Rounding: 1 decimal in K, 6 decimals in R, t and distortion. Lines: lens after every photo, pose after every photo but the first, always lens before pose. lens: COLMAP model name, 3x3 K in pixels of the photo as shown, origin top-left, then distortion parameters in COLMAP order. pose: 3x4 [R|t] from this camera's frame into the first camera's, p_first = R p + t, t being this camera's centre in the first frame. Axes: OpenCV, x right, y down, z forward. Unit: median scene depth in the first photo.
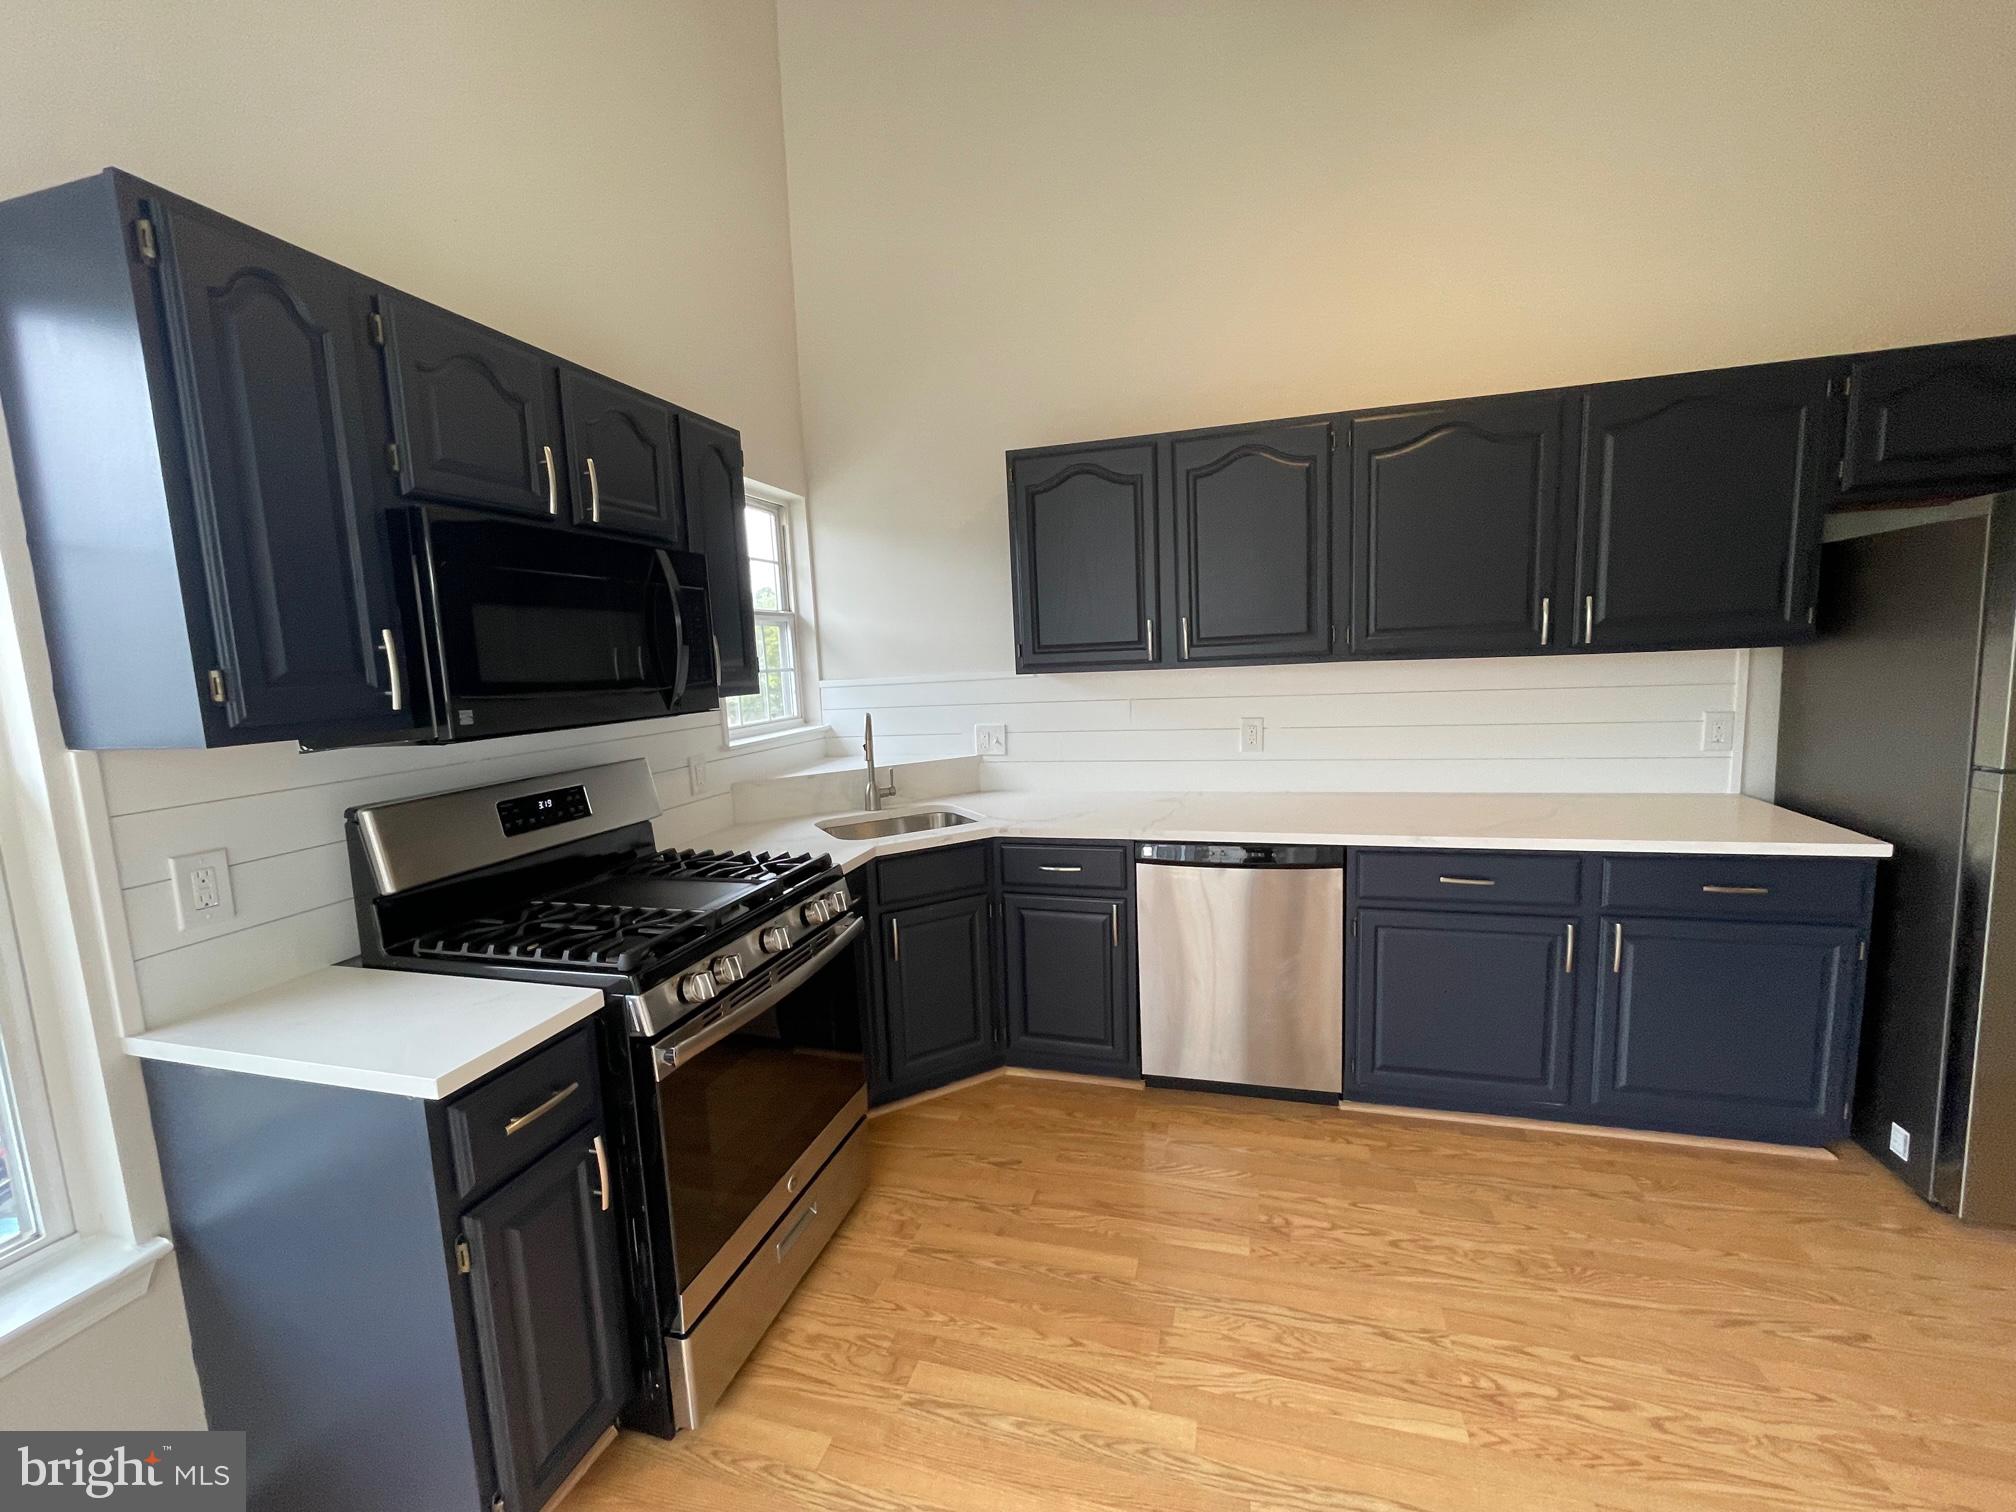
lens RADIAL K [[811.9, 0, 1012.1], [0, 811.9, 753.1], [0, 0, 1]] dist [-0.001764, -0.000982]
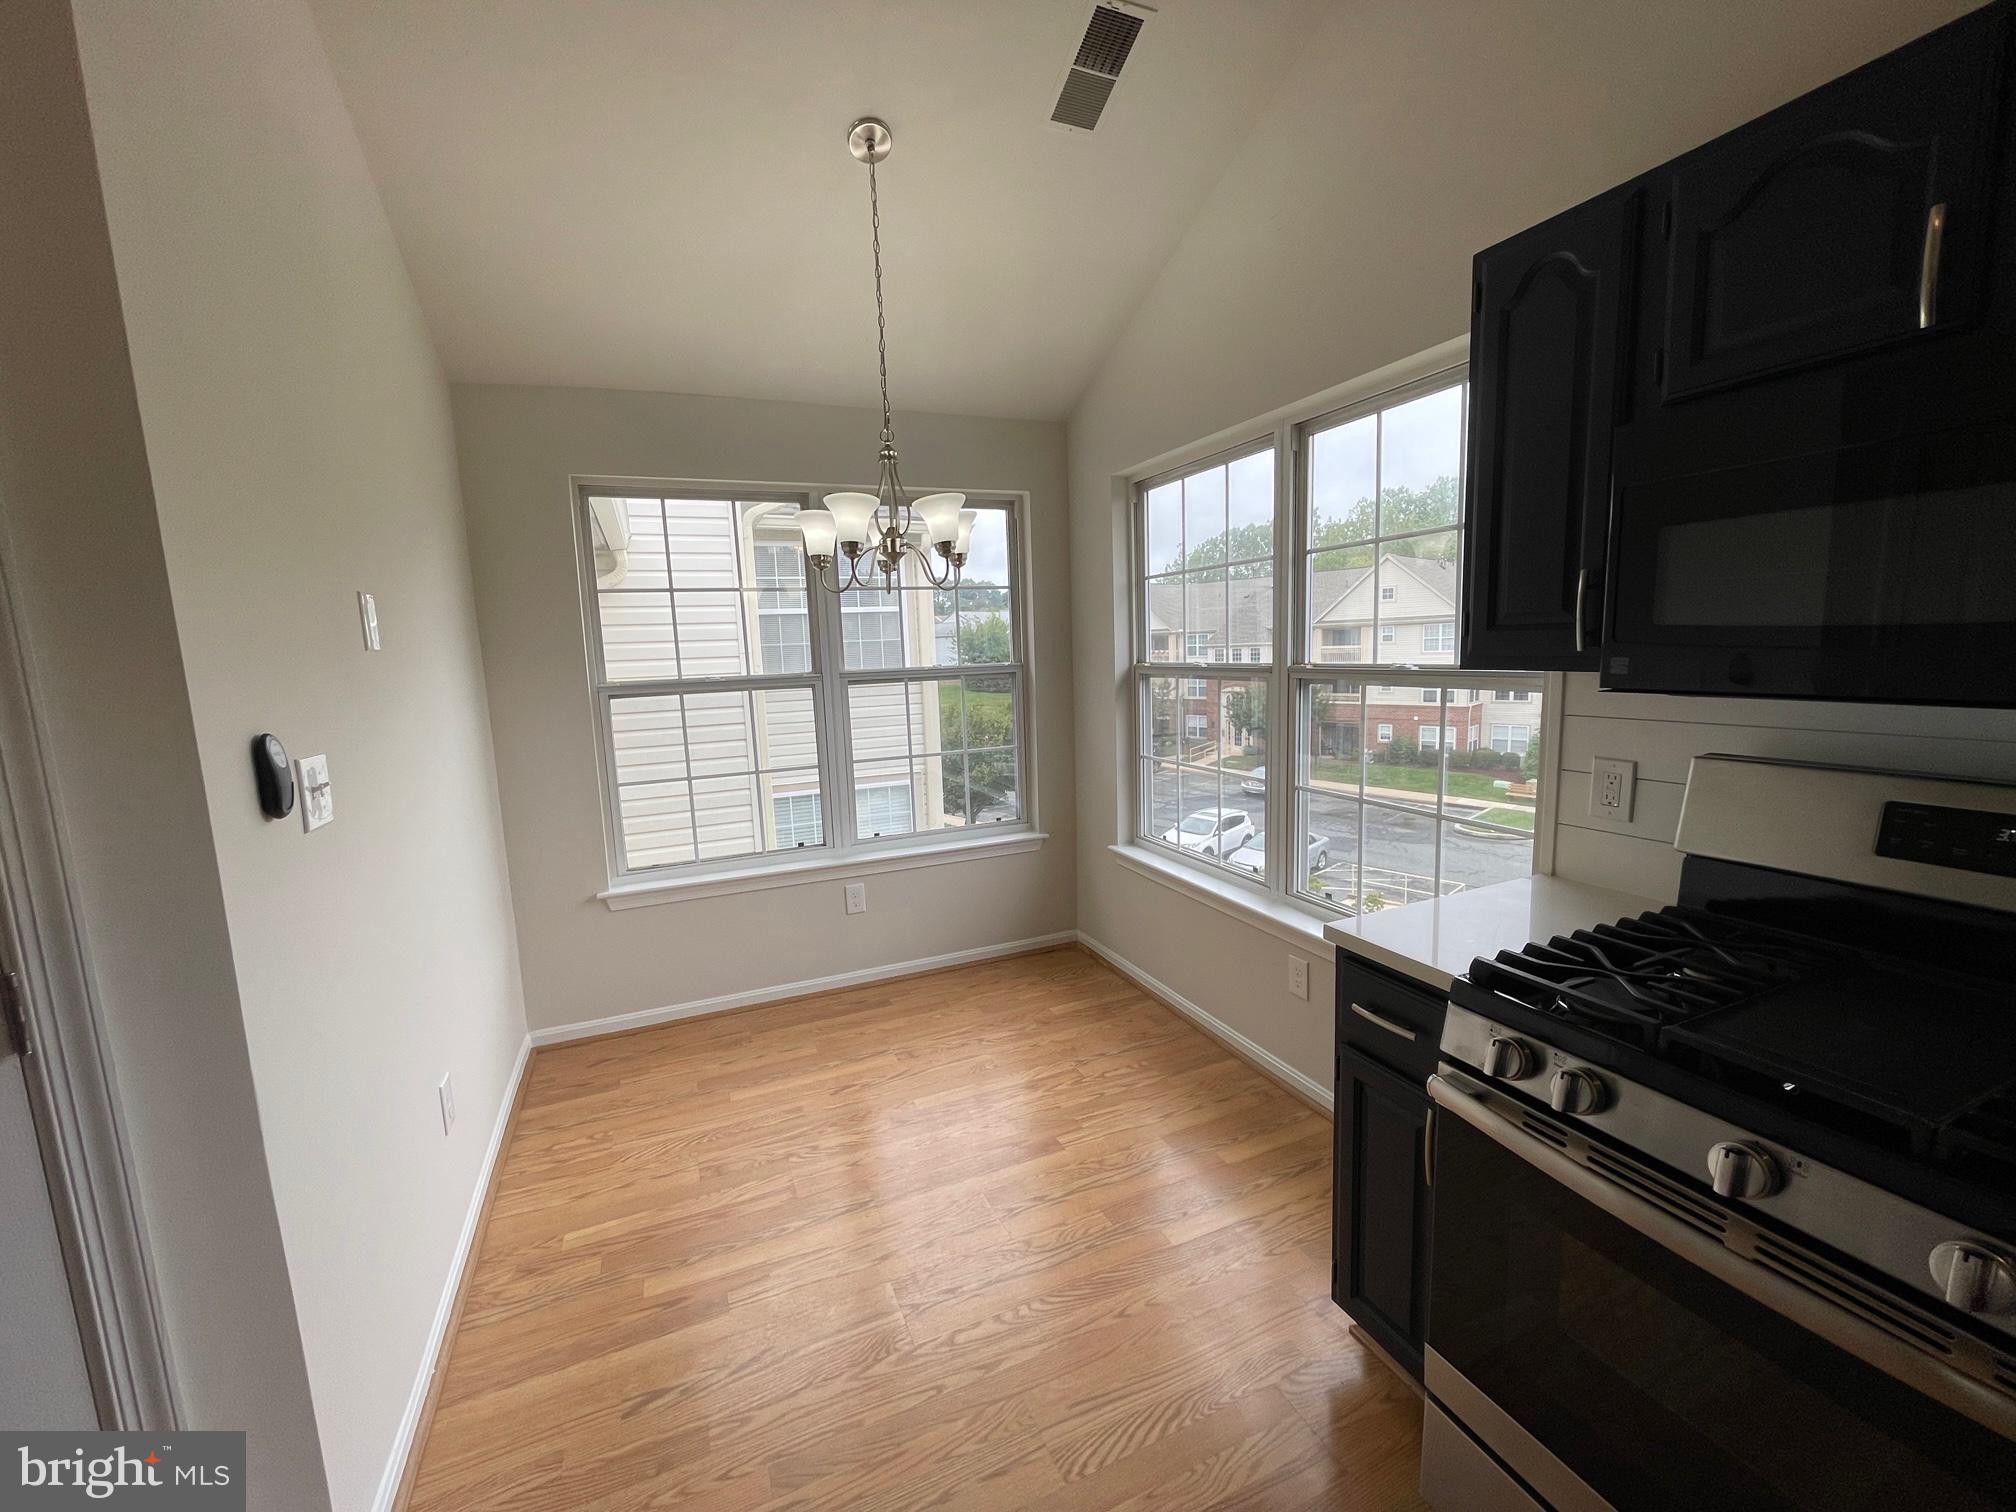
lens RADIAL K [[811.9, 0, 991.0], [0, 811.9, 767.3], [0, 0, 1]] dist [-0.001764, -0.000982]
pose [[-0.778300, 0.163432, -0.606249, 0.291588], [-0.000517, 0.965364, 0.260906, -0.119469], [0.627892, 0.203377, -0.751259, 0.900212]]
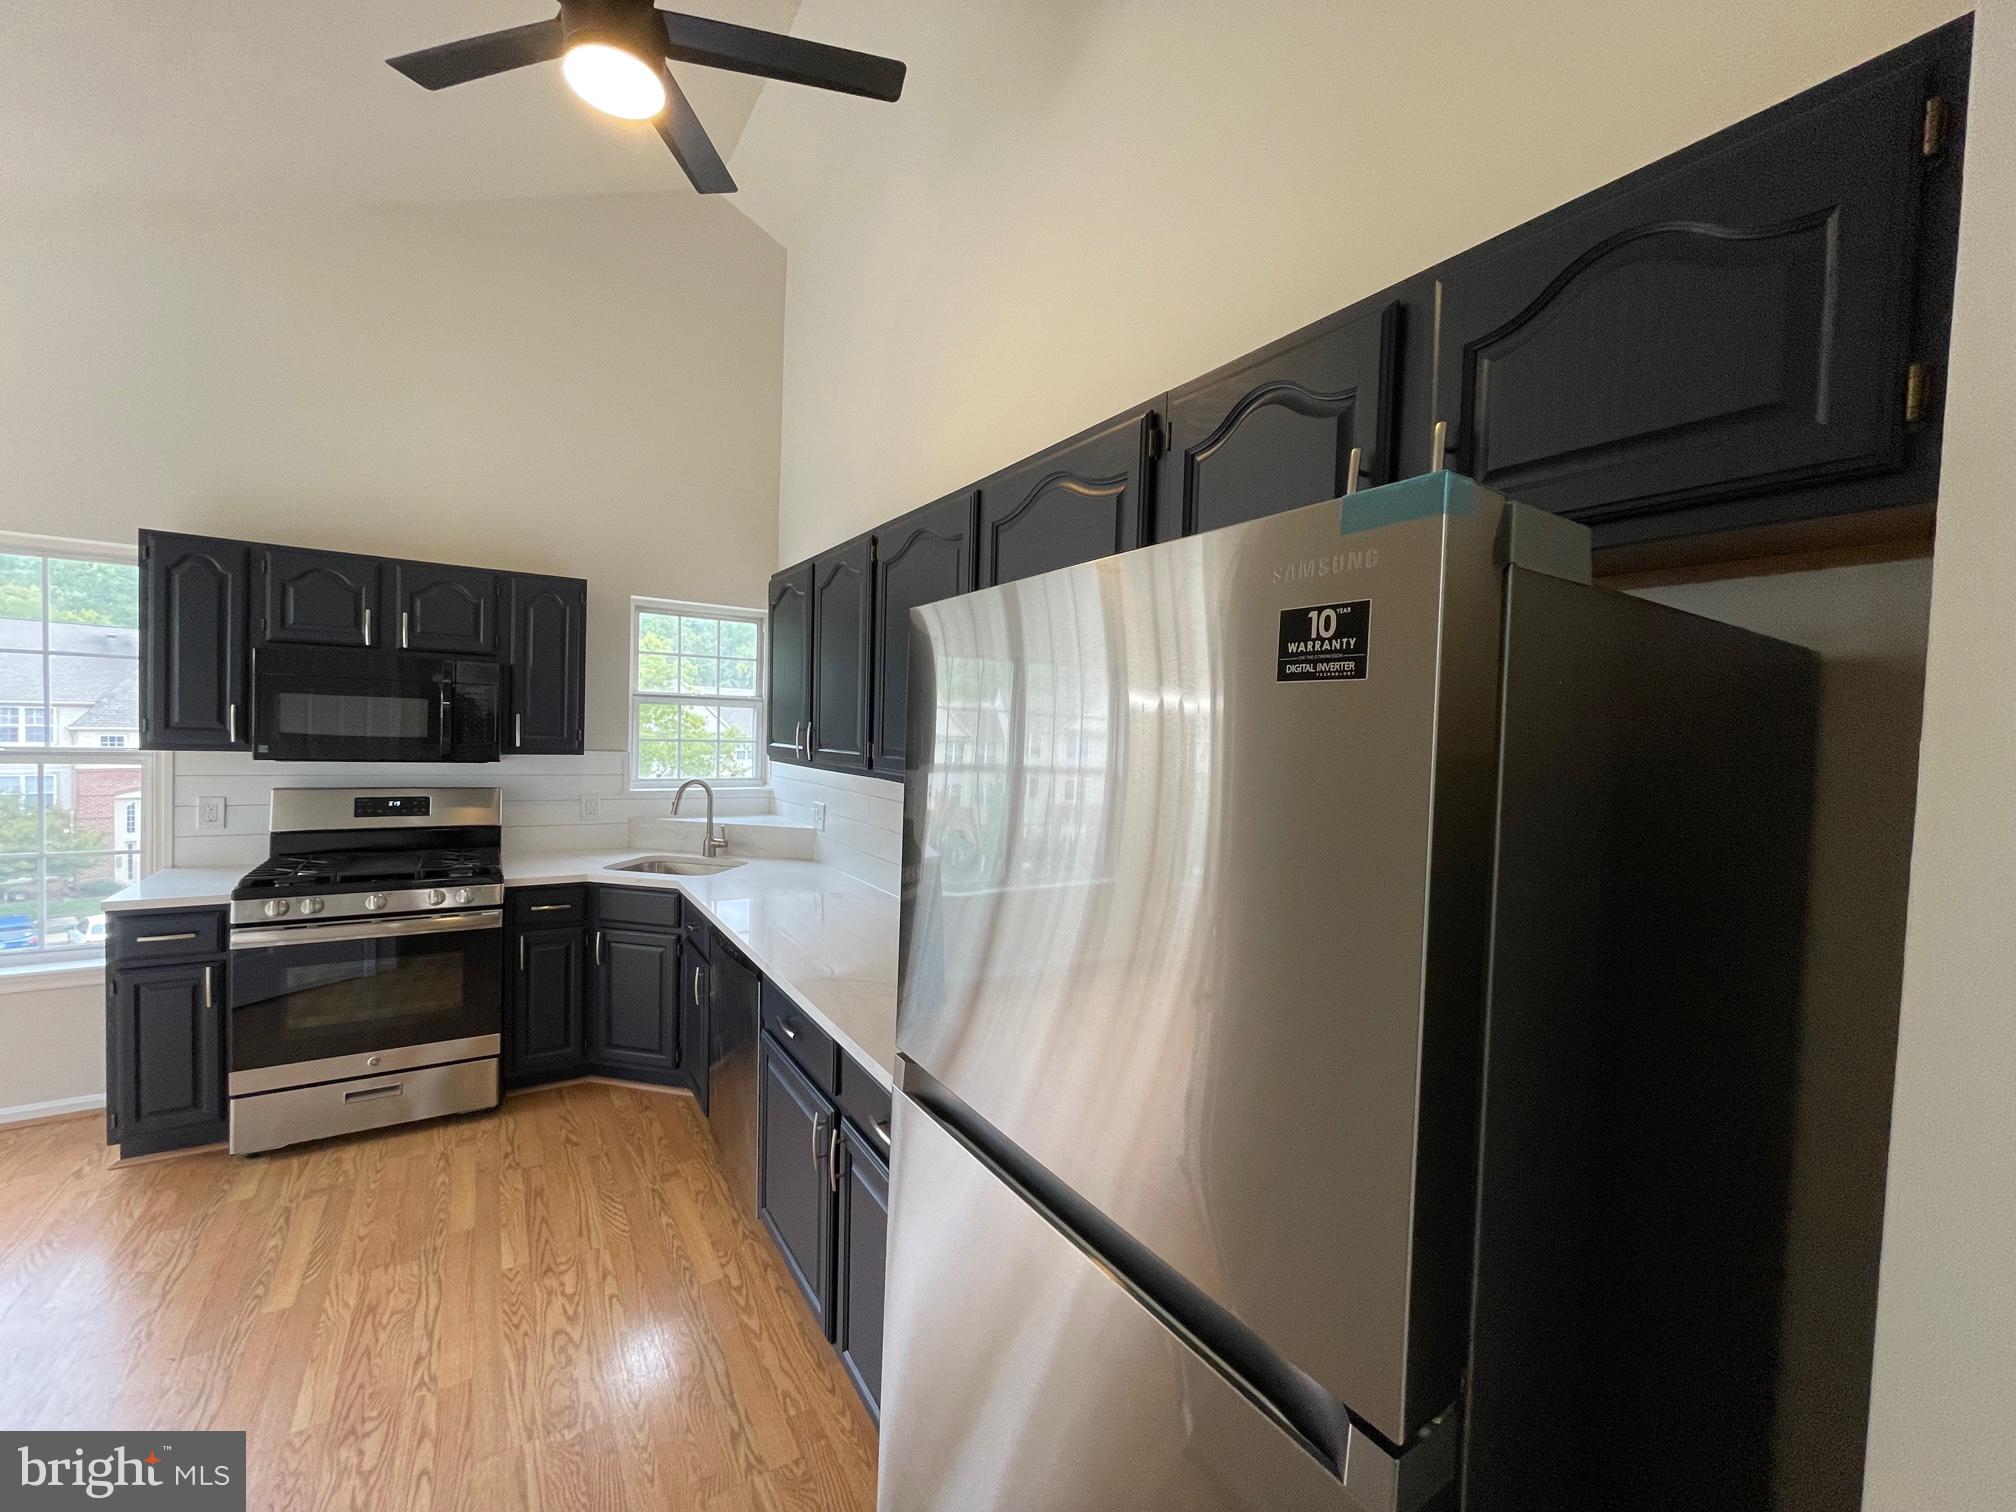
lens RADIAL K [[811.9, 0, 1011.4], [0, 811.9, 752.5], [0, 0, 1]] dist [-0.001764, -0.000982]
pose [[0.750298, 0.088664, -0.655127, 1.473791], [-0.145385, 0.988835, -0.032678, -0.172363], [0.644916, 0.119764, 0.754812, 0.487602]]
